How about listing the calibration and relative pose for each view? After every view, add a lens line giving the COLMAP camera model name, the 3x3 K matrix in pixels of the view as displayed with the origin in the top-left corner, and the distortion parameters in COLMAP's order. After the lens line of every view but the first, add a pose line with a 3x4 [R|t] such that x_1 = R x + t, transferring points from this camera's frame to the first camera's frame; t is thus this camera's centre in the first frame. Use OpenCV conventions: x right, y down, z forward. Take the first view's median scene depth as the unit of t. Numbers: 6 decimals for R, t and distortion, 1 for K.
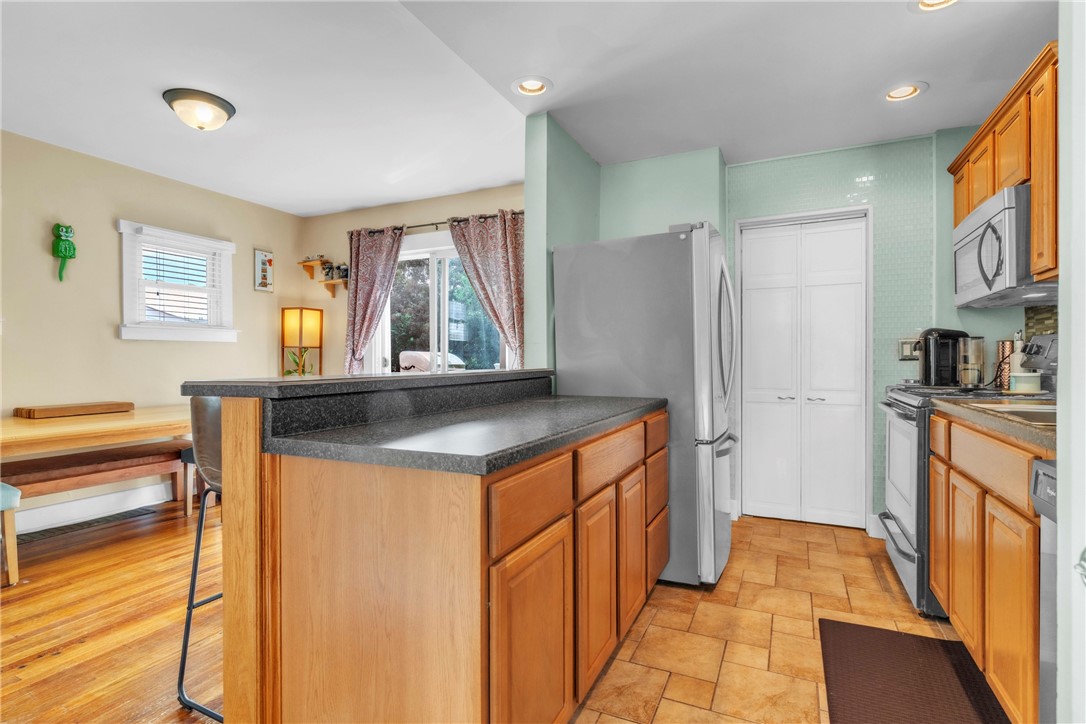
lens RADIAL K [[524.2, 0, 541.3], [0, 524.2, 363.3], [0, 0, 1]] dist [0.003751, 0.000067]
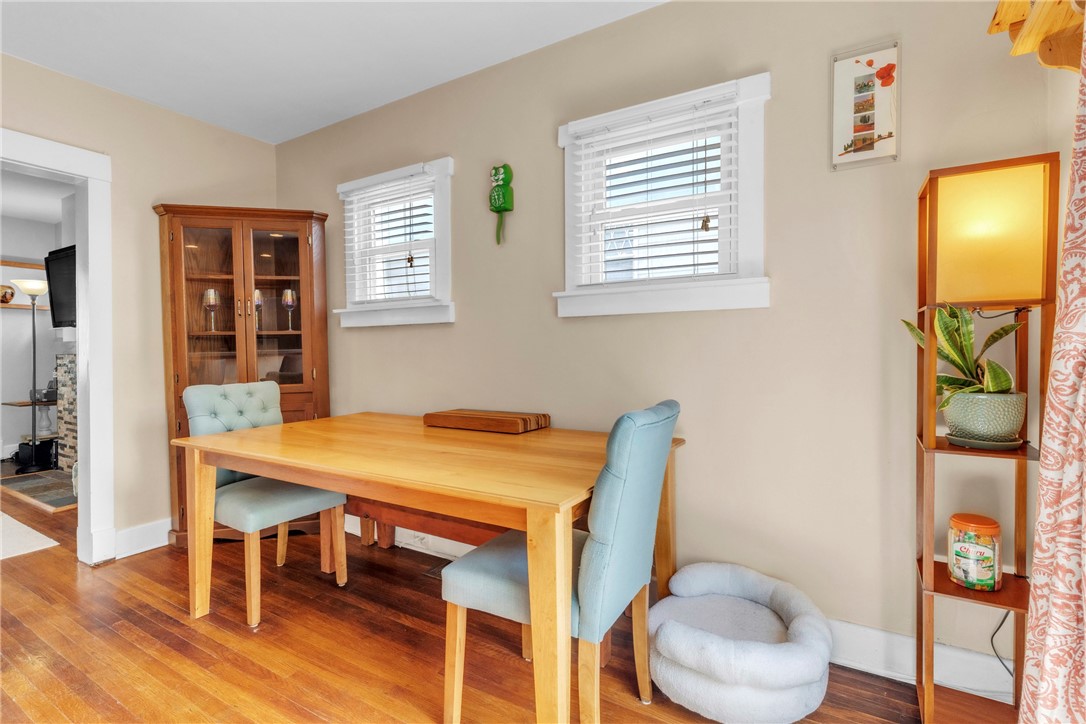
lens RADIAL K [[524.2, 0, 531.5], [0, 524.2, 361.4], [0, 0, 1]] dist [0.003751, 0.000067]
pose [[-0.115206, 0.010877, -0.993282, -0.230257], [-0.002646, 0.999933, 0.011256, -0.001062], [0.993338, 0.003925, -0.115170, 1.407708]]
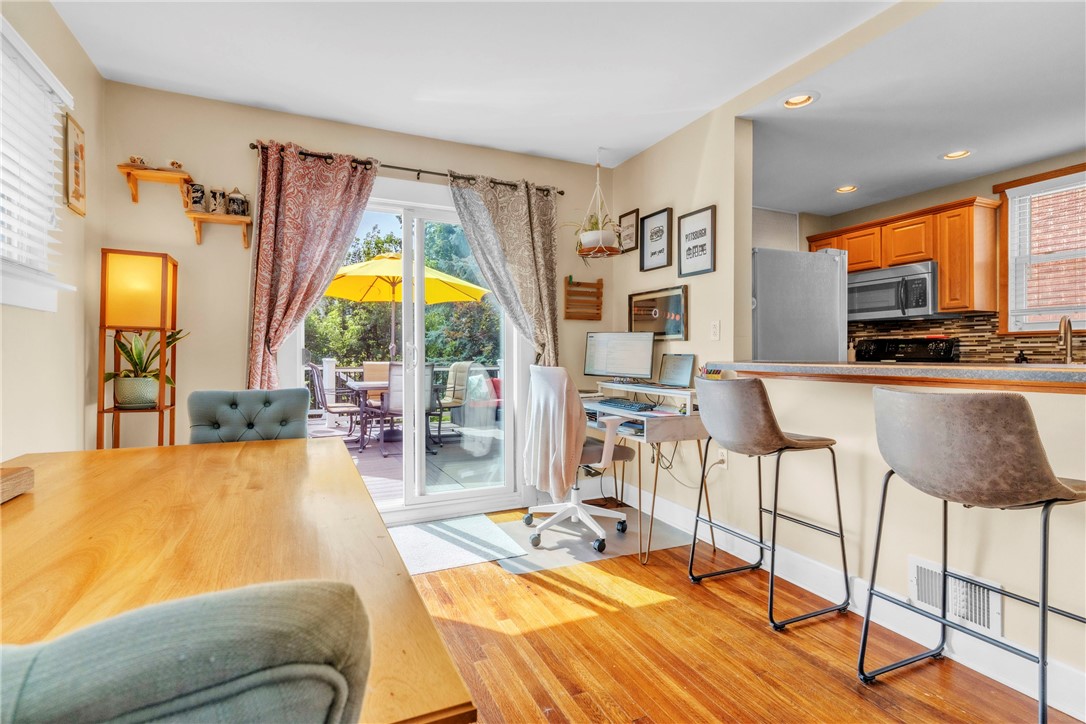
lens RADIAL K [[524.2, 0, 540.6], [0, 524.2, 357.0], [0, 0, 1]] dist [0.003751, 0.000067]
pose [[0.639524, -0.004033, 0.768760, -1.090280], [0.004466, 0.999989, 0.001531, -0.000026], [-0.768758, 0.002454, 0.639535, 0.626500]]
